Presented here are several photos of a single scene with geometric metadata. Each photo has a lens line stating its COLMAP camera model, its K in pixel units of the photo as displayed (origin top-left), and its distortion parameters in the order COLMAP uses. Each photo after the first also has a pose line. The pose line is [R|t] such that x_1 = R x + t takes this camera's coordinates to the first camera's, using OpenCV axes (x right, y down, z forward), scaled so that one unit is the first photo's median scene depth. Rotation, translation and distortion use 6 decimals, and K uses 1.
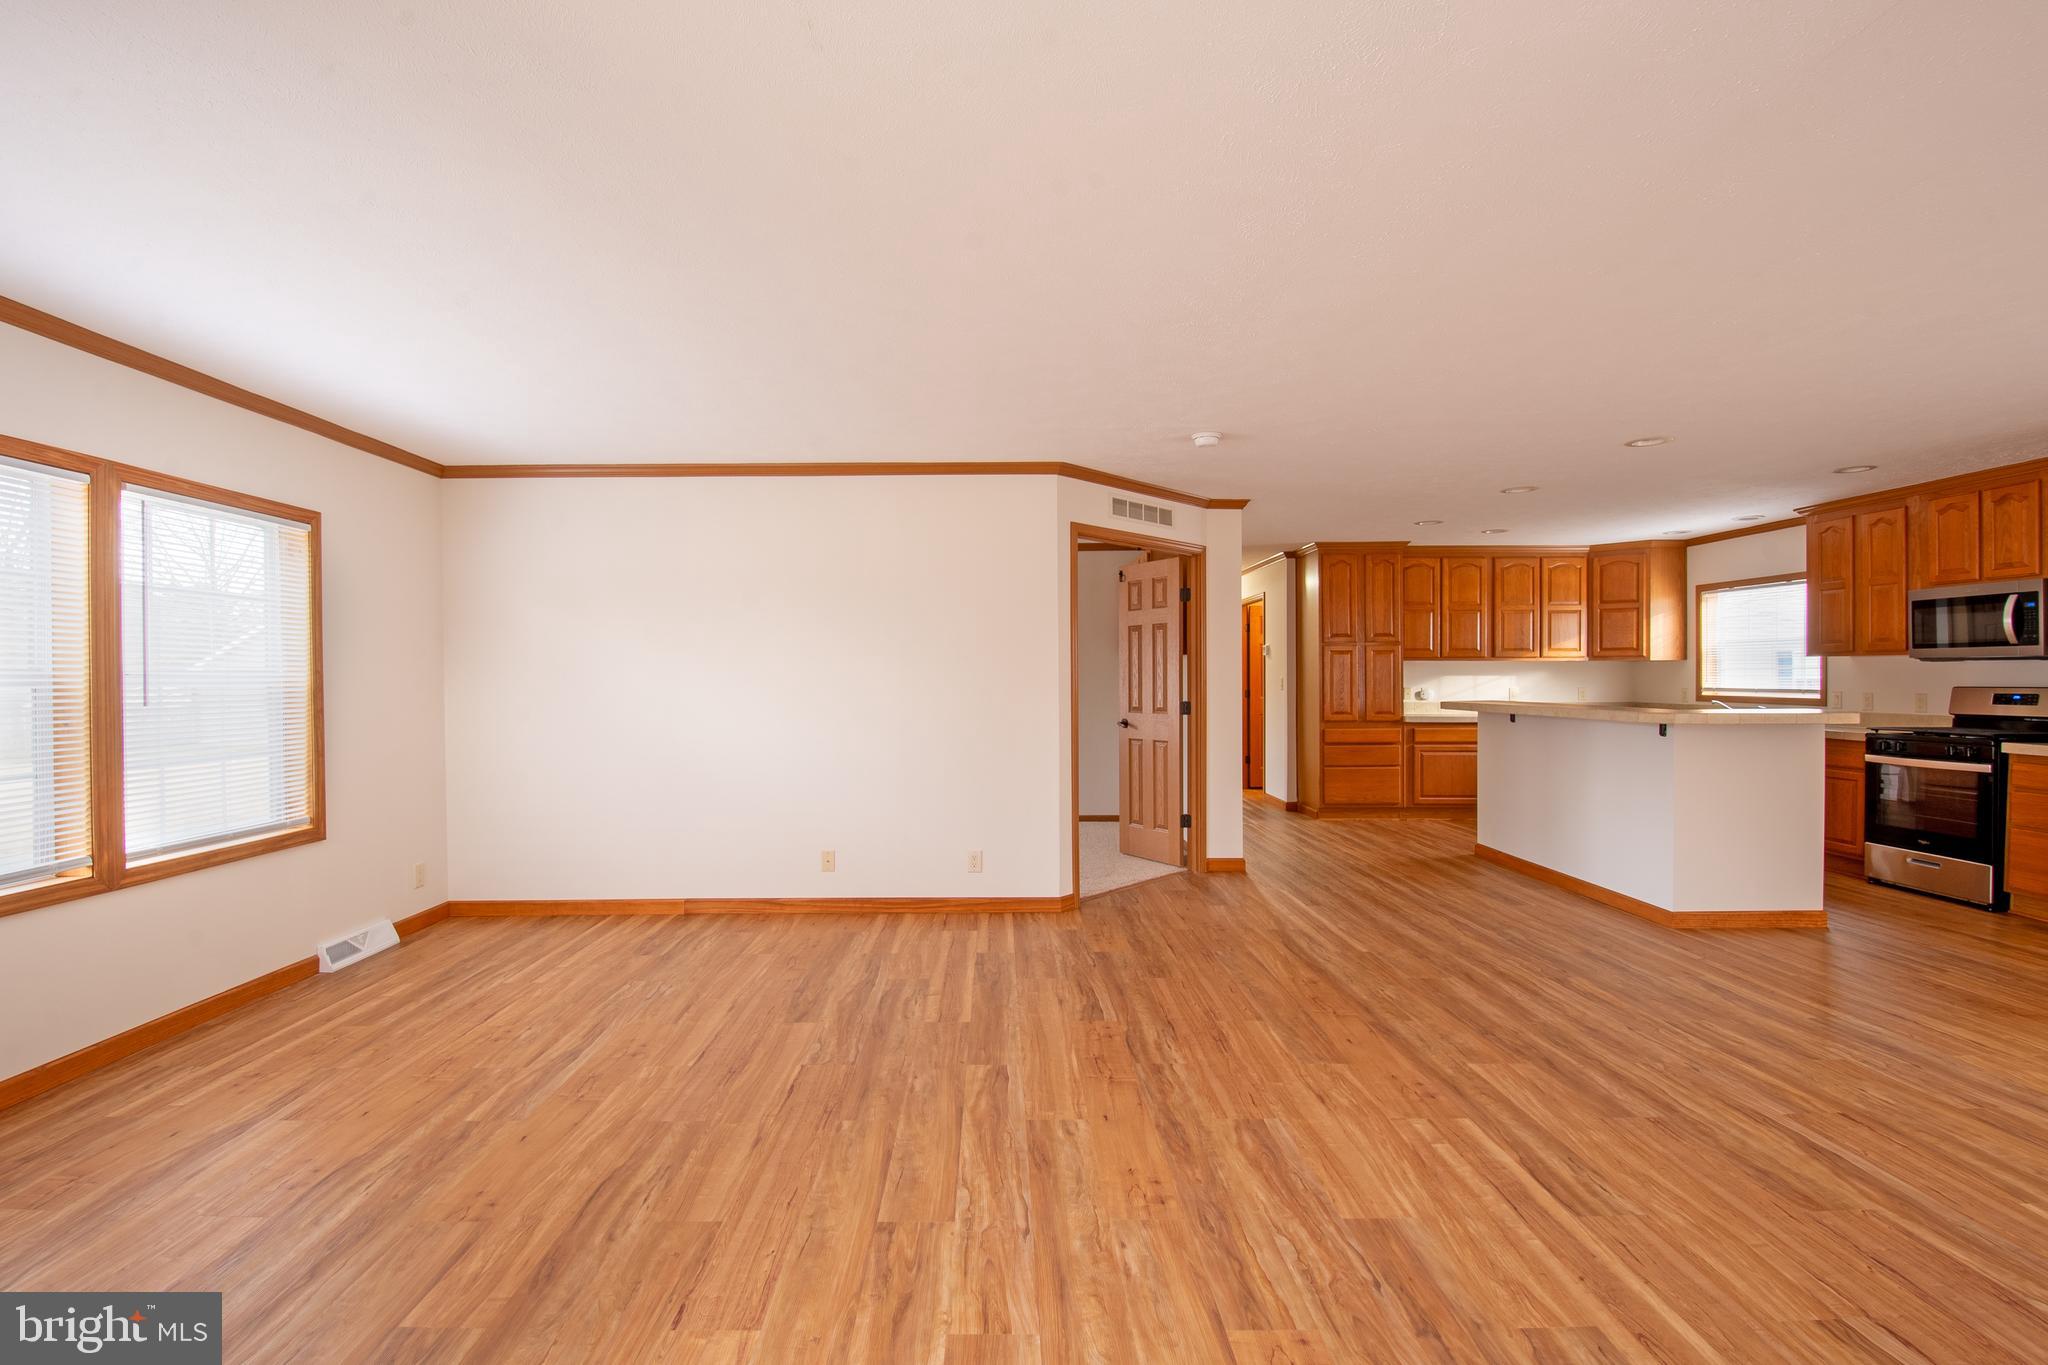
lens RADIAL K [[911.7, 0, 989.0], [0, 911.7, 681.6], [0, 0, 1]] dist [0.004677, -0.016112]
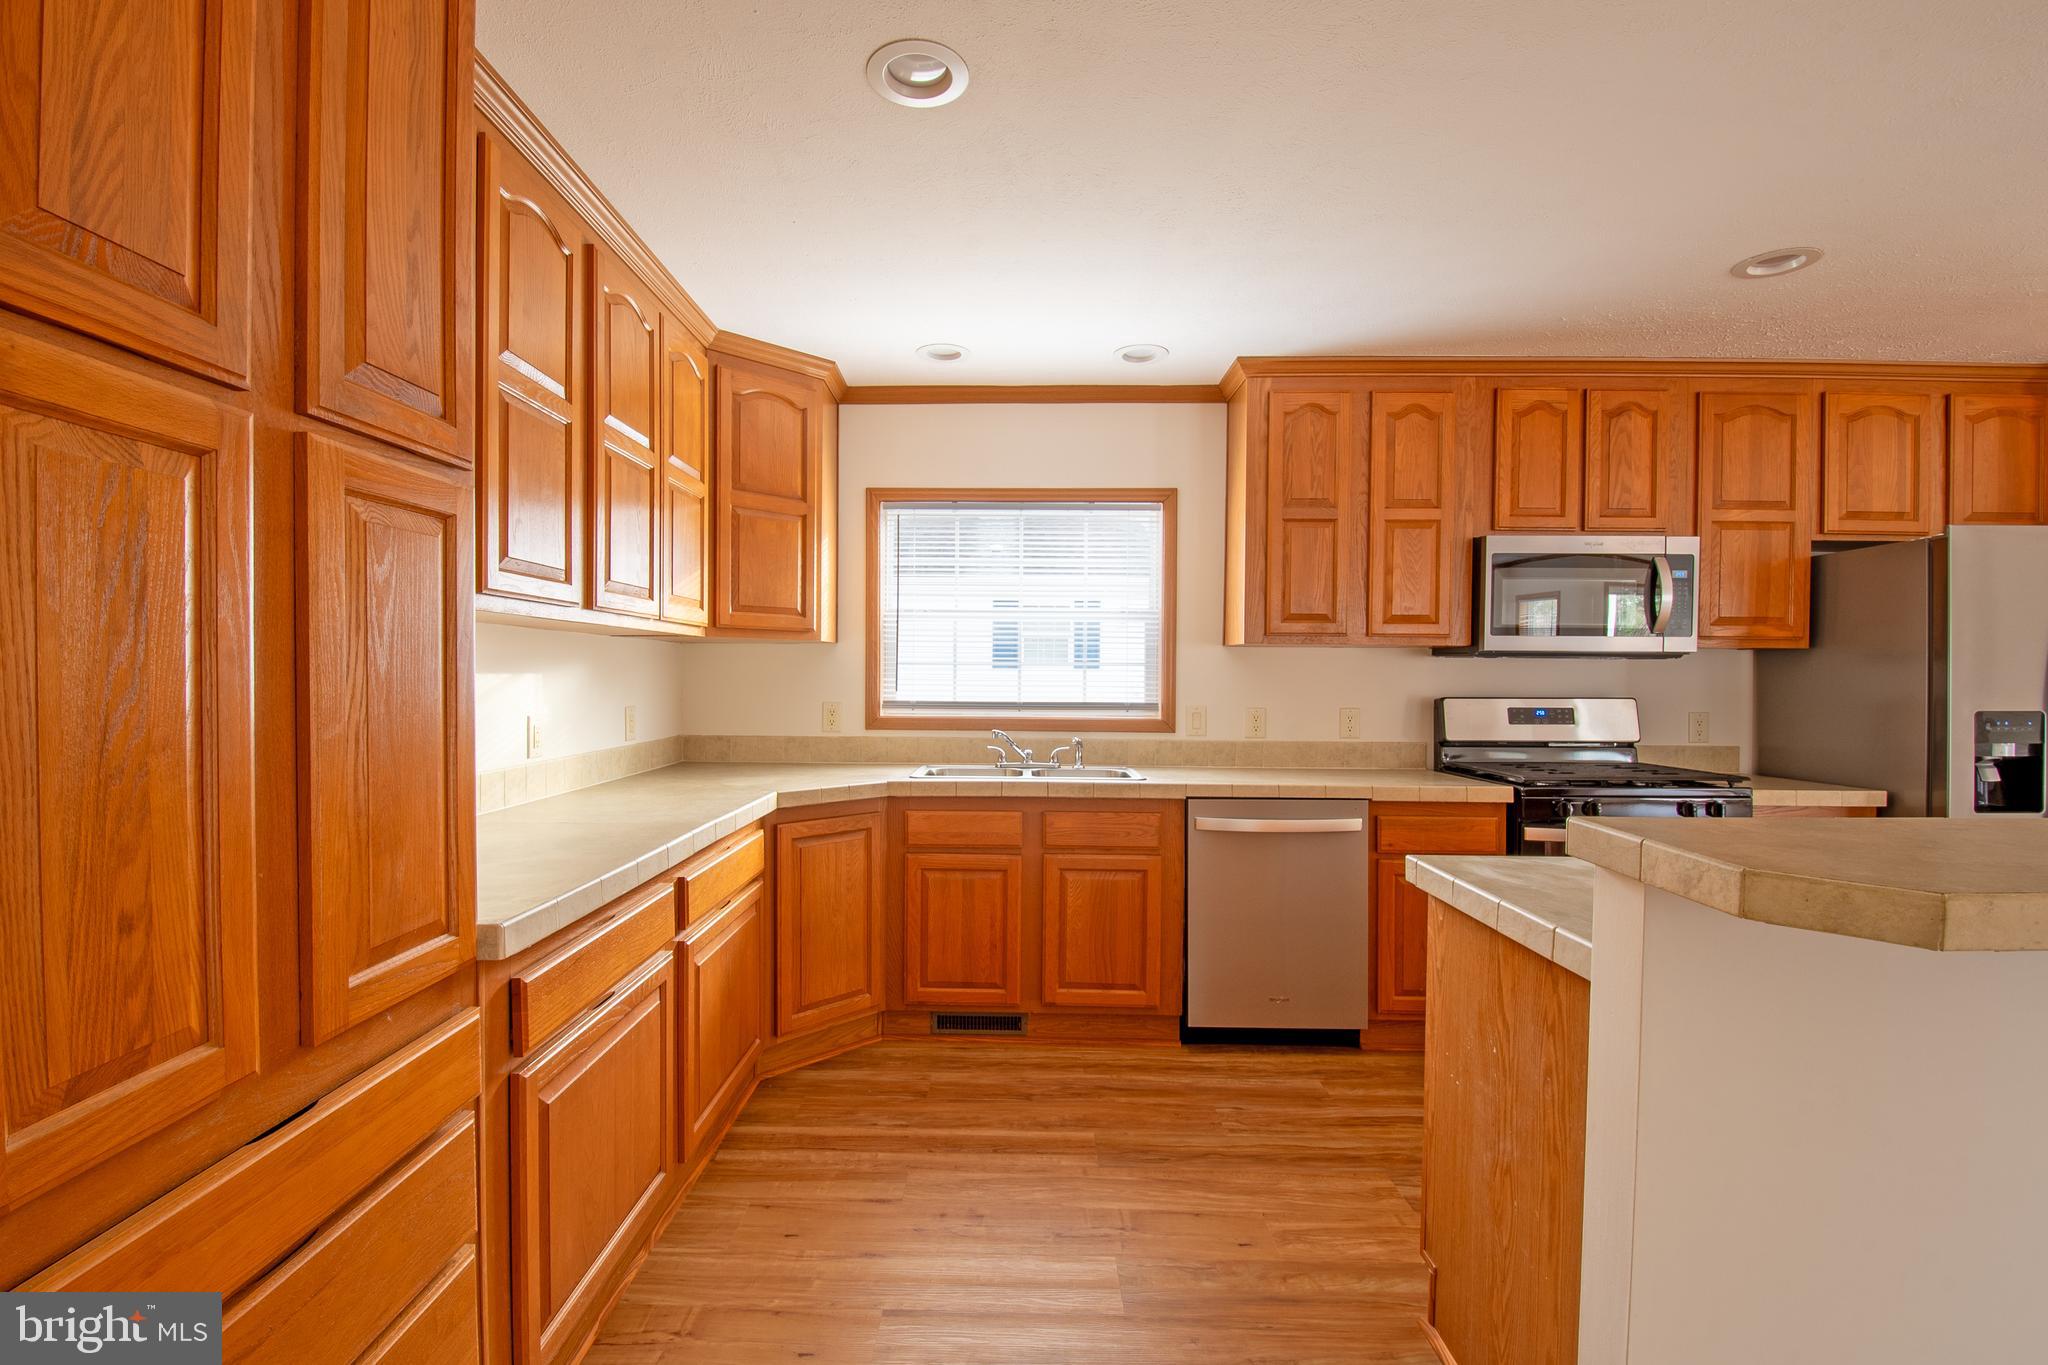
lens RADIAL K [[919.0, 0, 991.7], [0, 919.0, 683.2], [0, 0, 1]] dist [-0.011167, -0.000362]
pose [[0.015723, -0.012107, 0.999803, 0.461655], [0.000242, 0.999927, 0.012105, -0.013870], [-0.999876, 0.000052, 0.015725, 1.447149]]
